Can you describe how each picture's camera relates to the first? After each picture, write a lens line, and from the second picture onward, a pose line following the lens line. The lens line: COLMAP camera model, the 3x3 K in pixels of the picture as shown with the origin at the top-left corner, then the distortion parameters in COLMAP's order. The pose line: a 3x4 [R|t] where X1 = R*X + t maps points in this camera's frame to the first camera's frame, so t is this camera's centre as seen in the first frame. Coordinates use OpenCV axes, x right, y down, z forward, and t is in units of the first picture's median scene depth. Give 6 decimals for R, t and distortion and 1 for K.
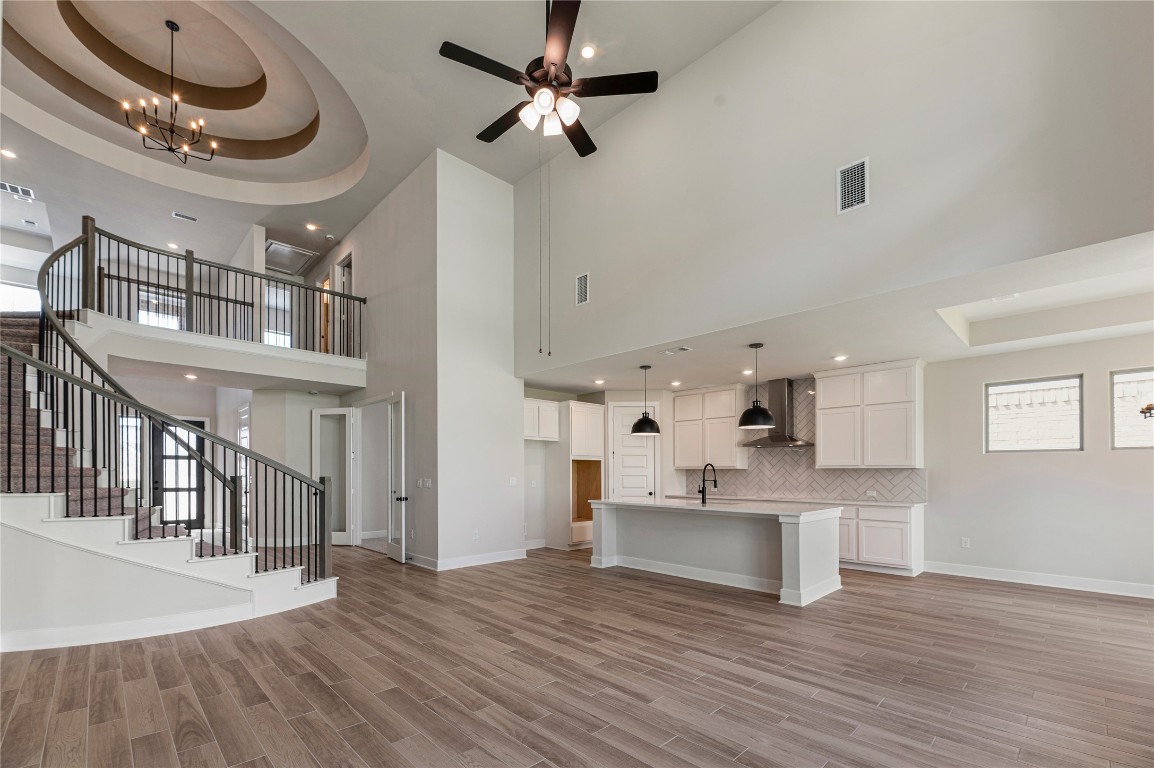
lens RADIAL K [[497.4, 0, 575.9], [0, 497.4, 467.0], [0, 0, 1]] dist [-0.002875, -0.000317]
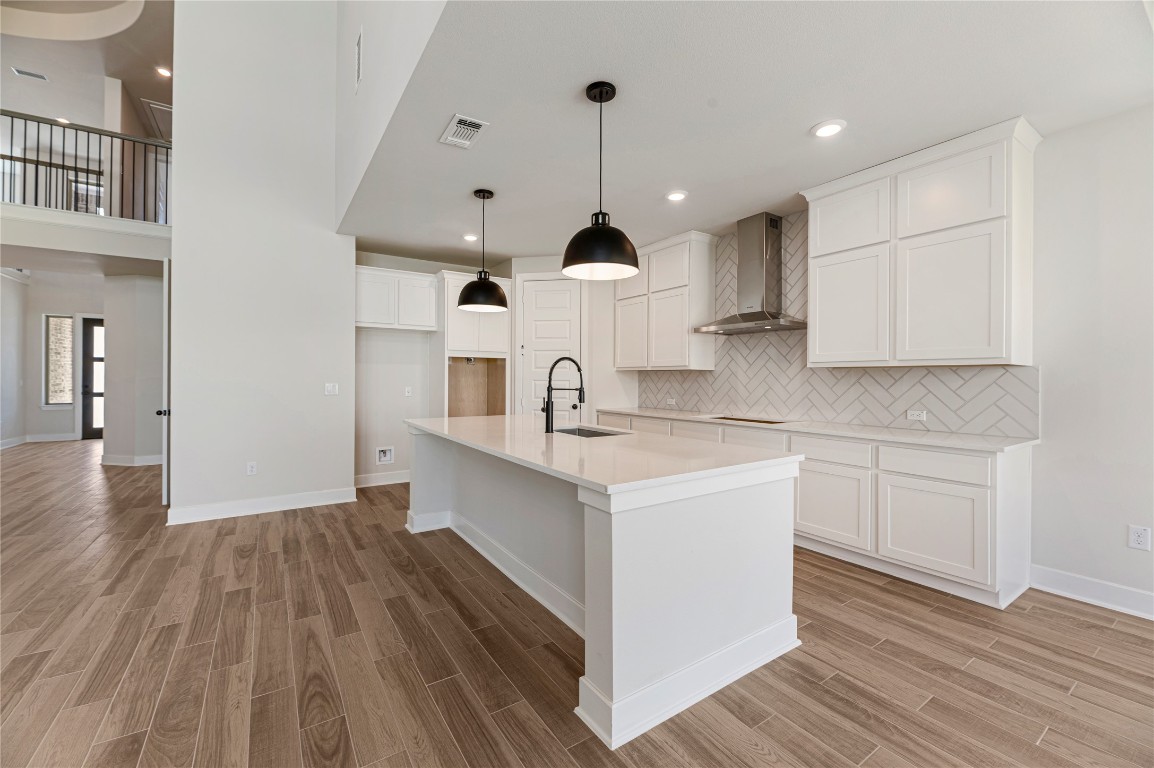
lens RADIAL K [[468.5, 0, 580.4], [0, 468.5, 377.9], [0, 0, 1]] dist [-0.004066, -0.000643]
pose [[0.983435, 0.001657, -0.181255, 0.352904], [0.000233, 0.999946, 0.010404, 0.009662], [0.181263, -0.010274, 0.983381, 0.480317]]
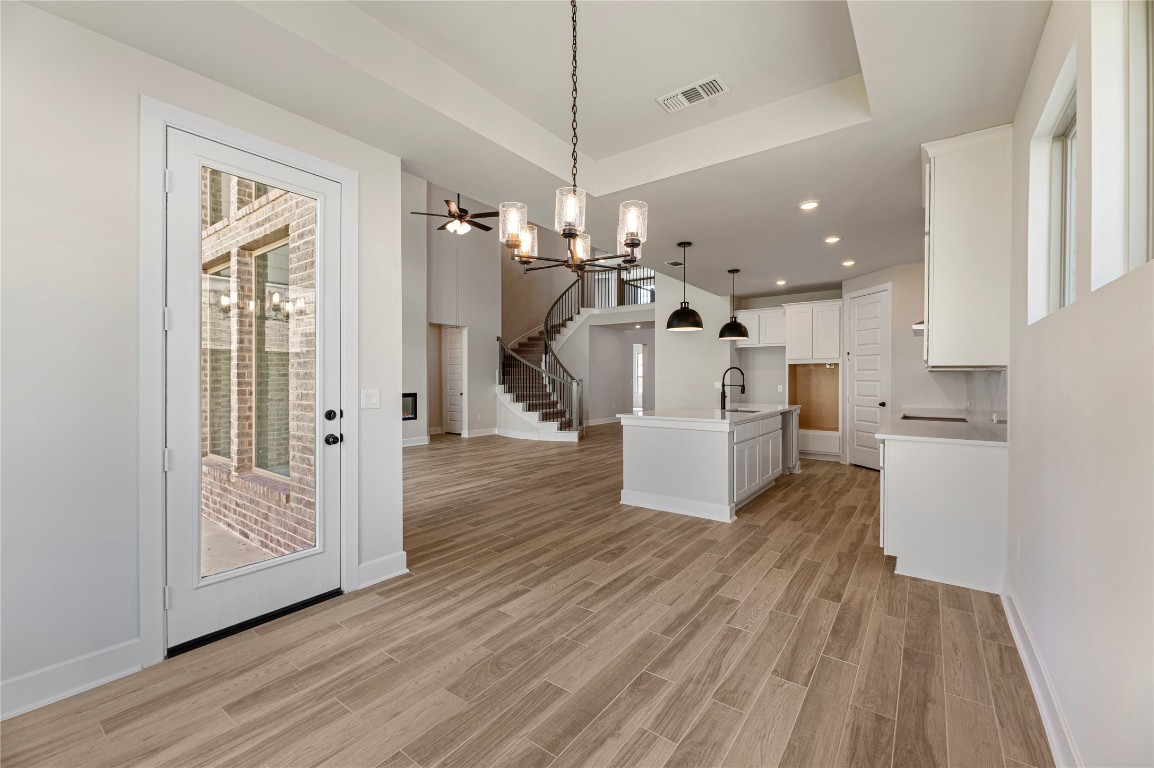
lens RADIAL K [[475.6, 0, 580.2], [0, 475.6, 378.0], [0, 0, 1]] dist [-0.001216, -0.000645]
pose [[0.162020, -0.002974, -0.986783, 1.034285], [0.012048, 0.999927, -0.001035, 0.010309], [0.986714, -0.011721, 0.162044, 0.540707]]
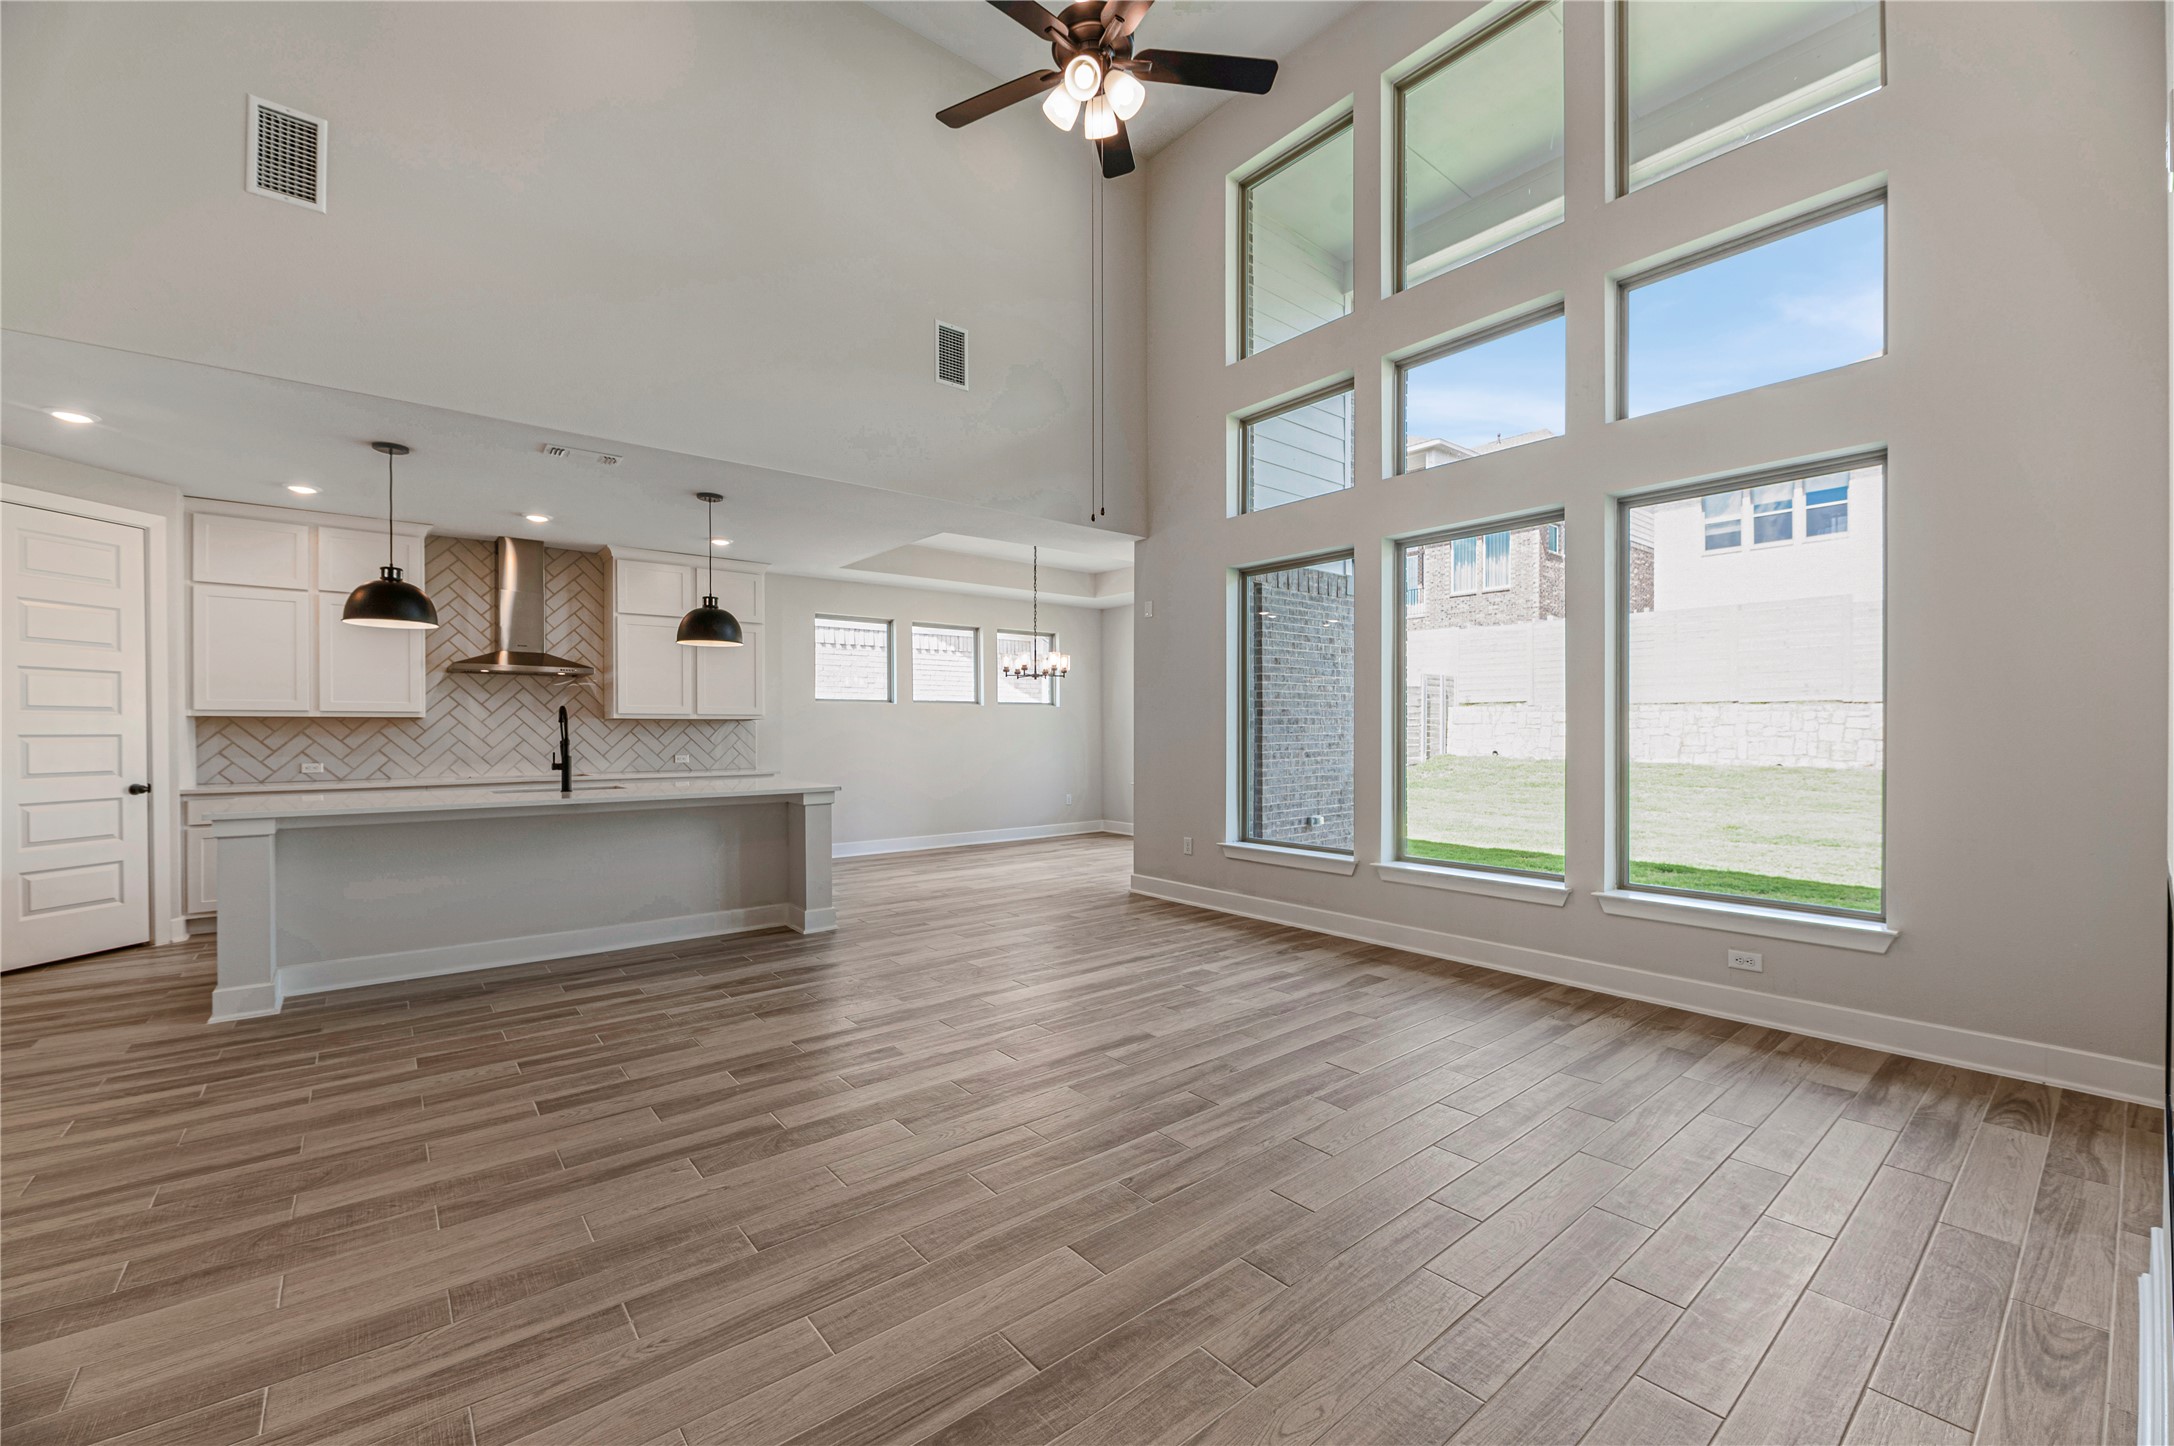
lens RADIAL K [[867.8, 0, 1087.0], [0, 867.8, 723.0], [0, 0, 1]] dist [-0.000704, -0.000210]
pose [[0.083782, 0.004162, 0.996475, -0.475717], [-0.009916, 0.999945, -0.003343, 0.006671], [-0.996435, -0.009601, 0.083818, 0.413138]]
